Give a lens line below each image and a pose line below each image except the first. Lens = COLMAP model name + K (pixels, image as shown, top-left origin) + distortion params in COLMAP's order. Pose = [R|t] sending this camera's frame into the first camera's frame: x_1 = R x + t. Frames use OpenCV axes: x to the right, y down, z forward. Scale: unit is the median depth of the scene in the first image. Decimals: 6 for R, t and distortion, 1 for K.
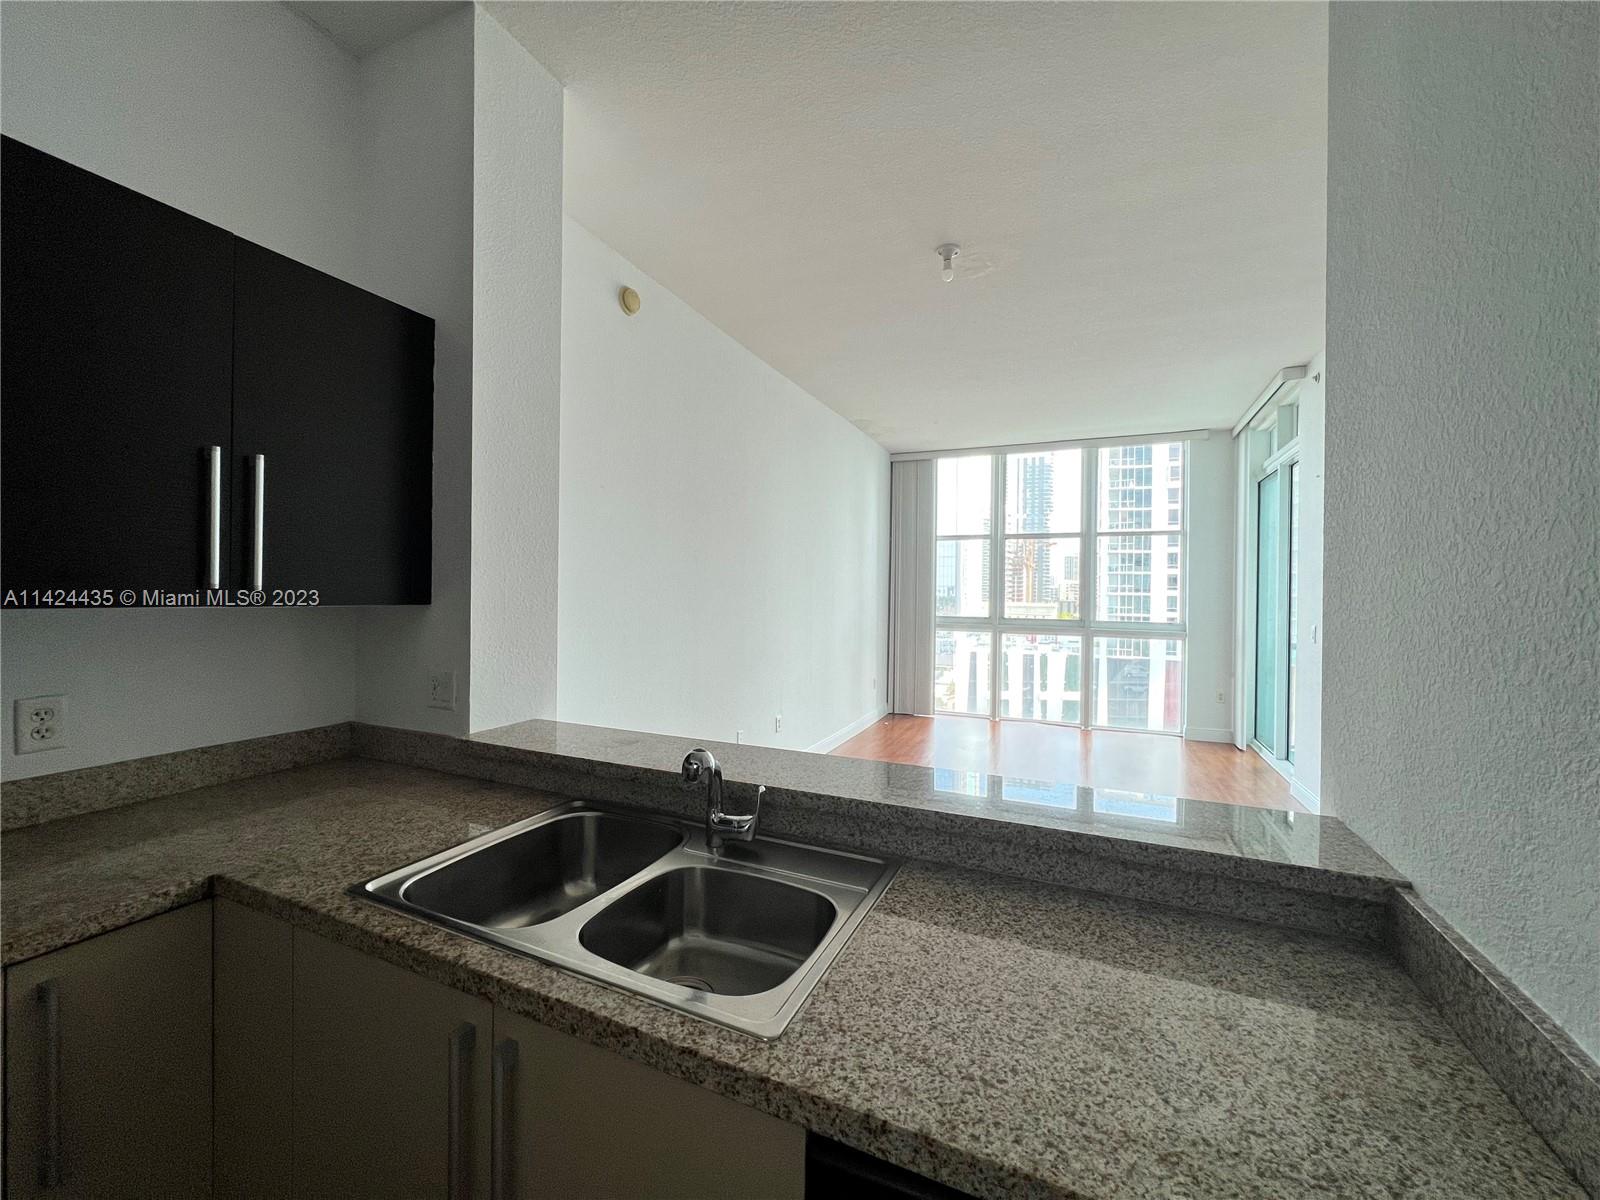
lens RADIAL K [[643.9, 0, 798.3], [0, 643.9, 594.6], [0, 0, 1]] dist [-0.002626, 0.000495]
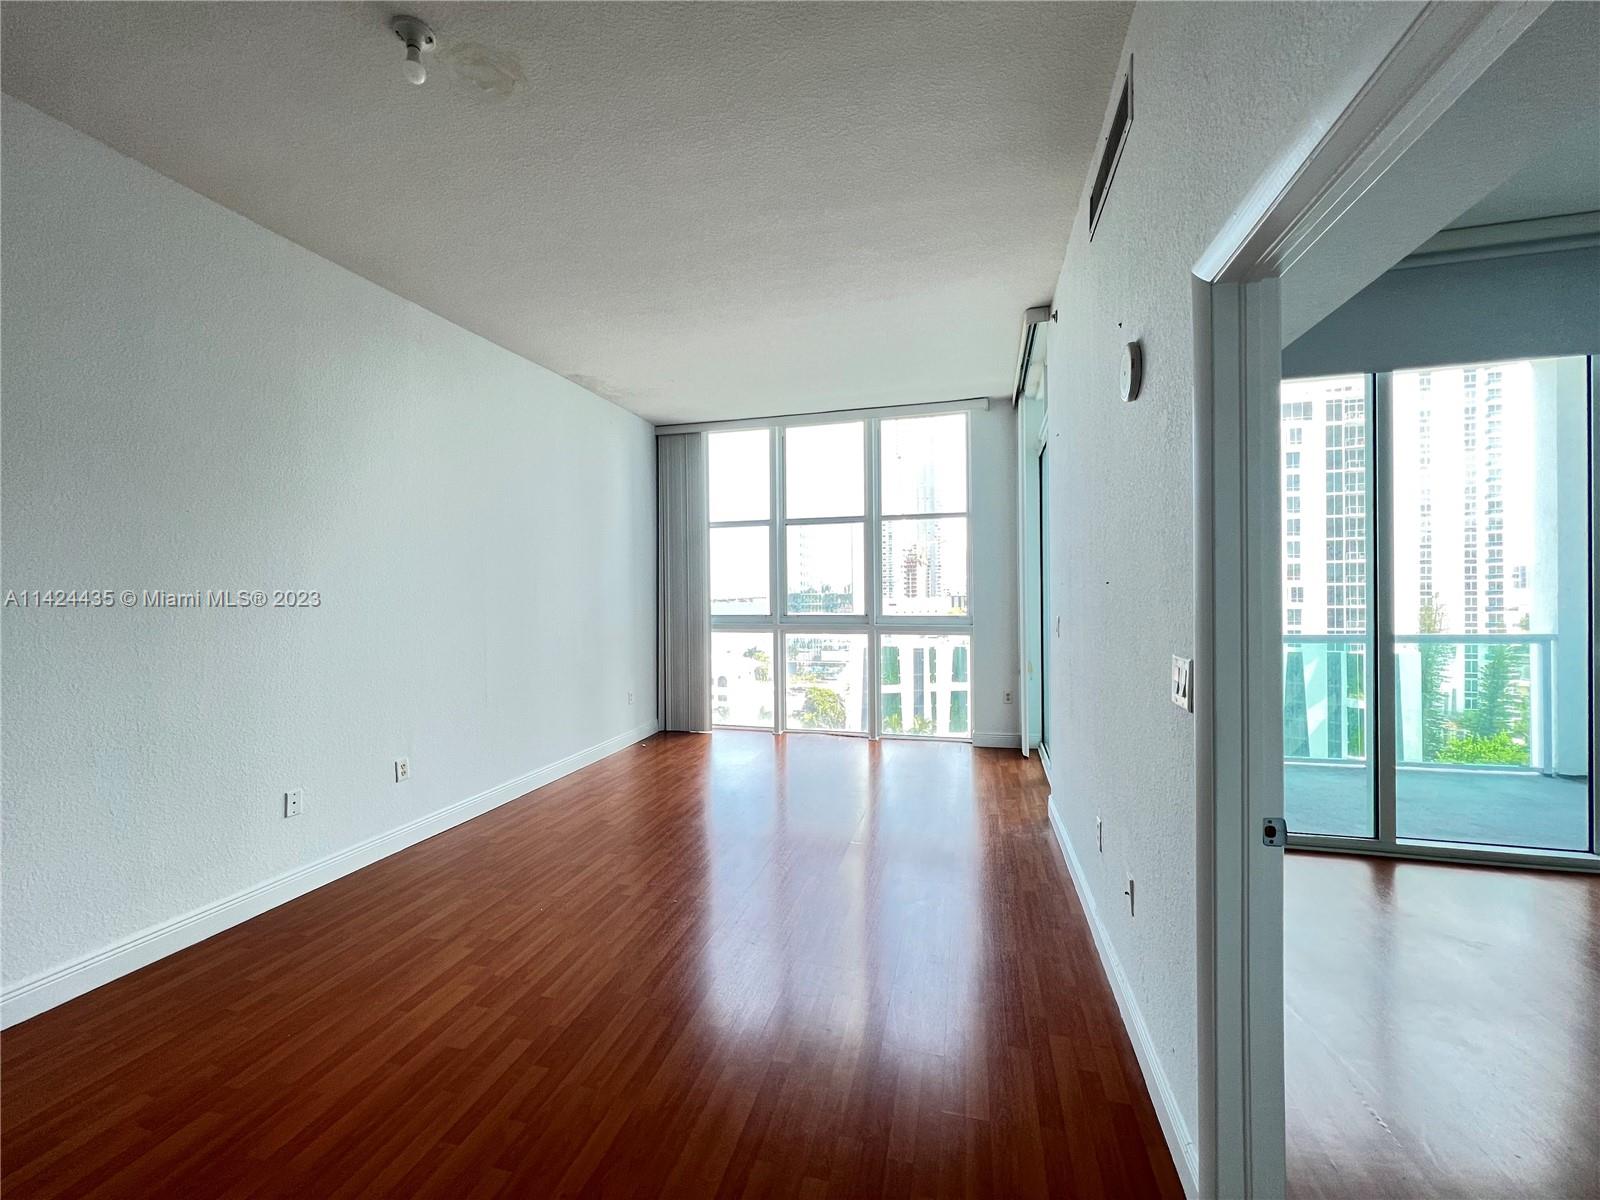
lens RADIAL K [[643.9, 0, 798.3], [0, 643.9, 594.6], [0, 0, 1]] dist [-0.002626, 0.000495]
pose [[0.988301, -0.023309, 0.150726, 0.199432], [0.023228, 0.999728, 0.002293, 0.006361], [-0.150738, 0.001235, 0.988573, 0.133769]]
